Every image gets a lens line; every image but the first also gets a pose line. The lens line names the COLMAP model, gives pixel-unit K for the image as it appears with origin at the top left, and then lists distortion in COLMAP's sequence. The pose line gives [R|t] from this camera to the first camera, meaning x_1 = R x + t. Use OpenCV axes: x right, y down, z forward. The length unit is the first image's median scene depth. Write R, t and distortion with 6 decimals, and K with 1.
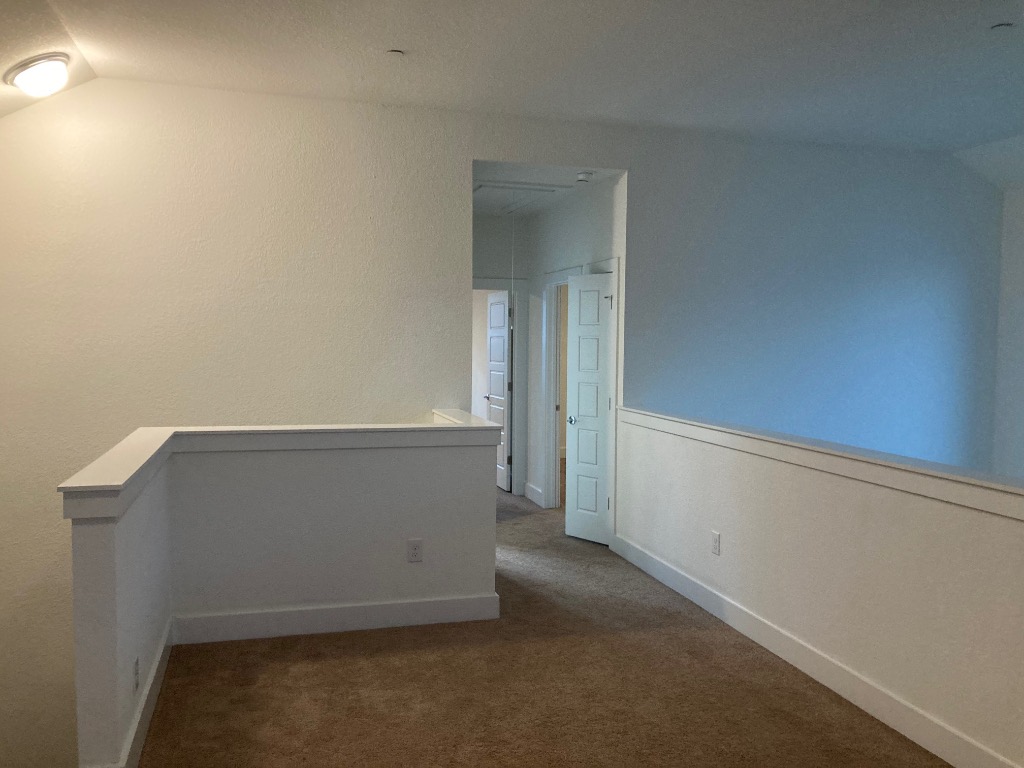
lens RADIAL K [[859.0, 0, 512.0], [0, 859.0, 384.0], [0, 0, 1]] dist [0.005081, -0.123160]
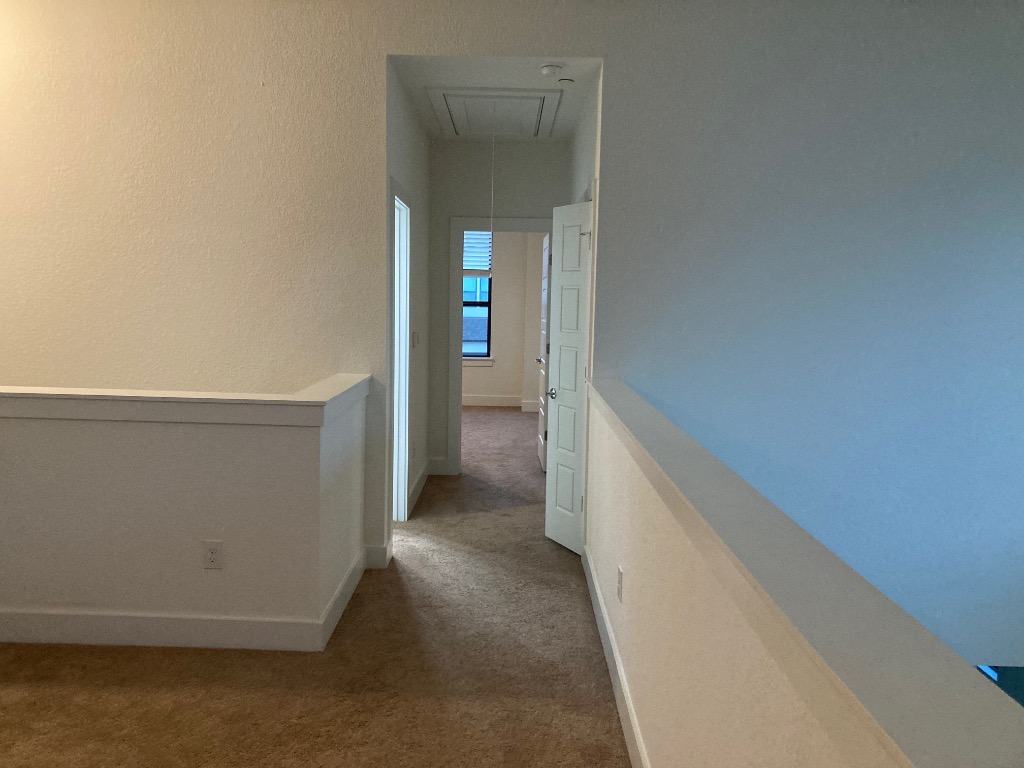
lens RADIAL K [[848.7, 0, 512.0], [0, 848.7, 384.0], [0, 0, 1]] dist [0.063083, -0.117159]
pose [[0.950787, 0.041783, -0.307015, 0.317425], [-0.025674, 0.998082, 0.056326, -0.010642], [0.308780, -0.045671, 0.950036, 0.291190]]
